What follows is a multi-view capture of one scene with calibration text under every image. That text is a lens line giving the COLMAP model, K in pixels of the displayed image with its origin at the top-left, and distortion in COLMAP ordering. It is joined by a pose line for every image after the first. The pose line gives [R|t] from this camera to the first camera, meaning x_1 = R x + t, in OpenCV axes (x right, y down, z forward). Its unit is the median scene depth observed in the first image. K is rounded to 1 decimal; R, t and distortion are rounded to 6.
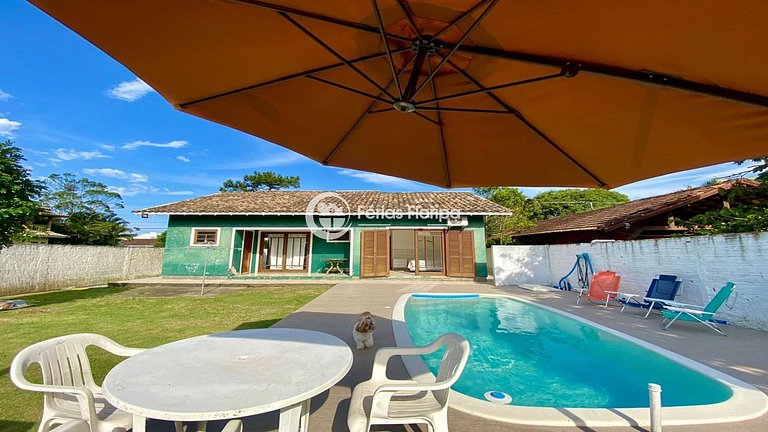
lens RADIAL K [[325.9, 0, 381.9], [0, 325.9, 187.9], [0, 0, 1]] dist [0.032415, -0.030176]
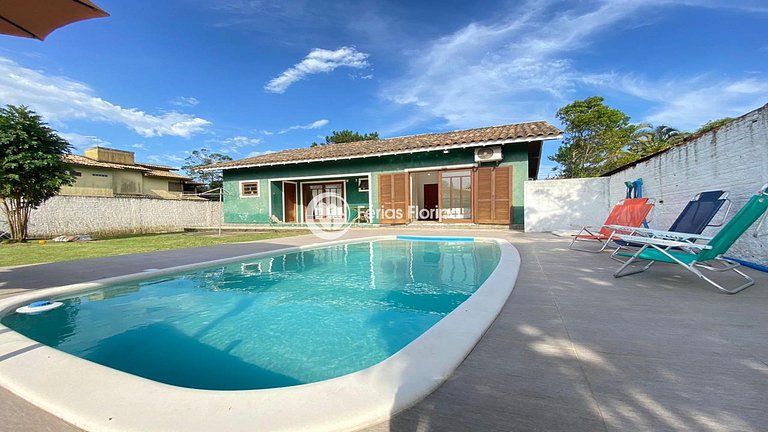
lens RADIAL K [[323.6, 0, 384.8], [0, 323.6, 200.6], [0, 0, 1]] dist [0.001519, -0.012618]
pose [[0.923367, -0.031814, -0.382597, 0.295893], [0.086070, 0.988348, 0.125537, 0.090577], [0.374145, -0.148847, 0.915347, 0.169511]]
